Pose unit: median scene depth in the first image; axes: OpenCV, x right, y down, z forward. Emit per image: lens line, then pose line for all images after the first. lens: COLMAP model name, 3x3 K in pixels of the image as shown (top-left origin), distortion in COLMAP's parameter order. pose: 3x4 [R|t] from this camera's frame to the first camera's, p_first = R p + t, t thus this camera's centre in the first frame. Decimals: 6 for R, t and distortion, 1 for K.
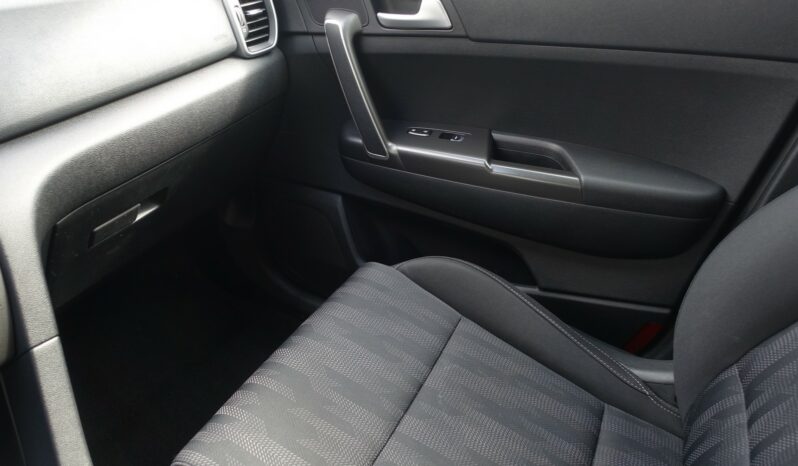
lens RADIAL K [[549.4, 0, 402.1], [0, 549.4, 227.2], [0, 0, 1]] dist [-0.003855, 0.003067]
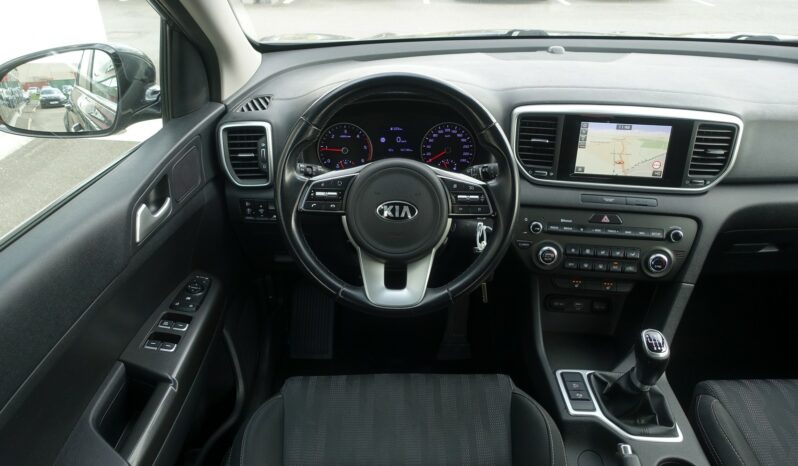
lens RADIAL K [[549.4, 0, 400.9], [0, 549.4, 231.5], [0, 0, 1]] dist [-0.003855, 0.003067]
pose [[0.457790, 0.455472, -0.763527, 0.173104], [-0.470694, 0.852735, 0.226473, 0.056106], [0.754238, 0.255711, 0.604761, -0.605321]]
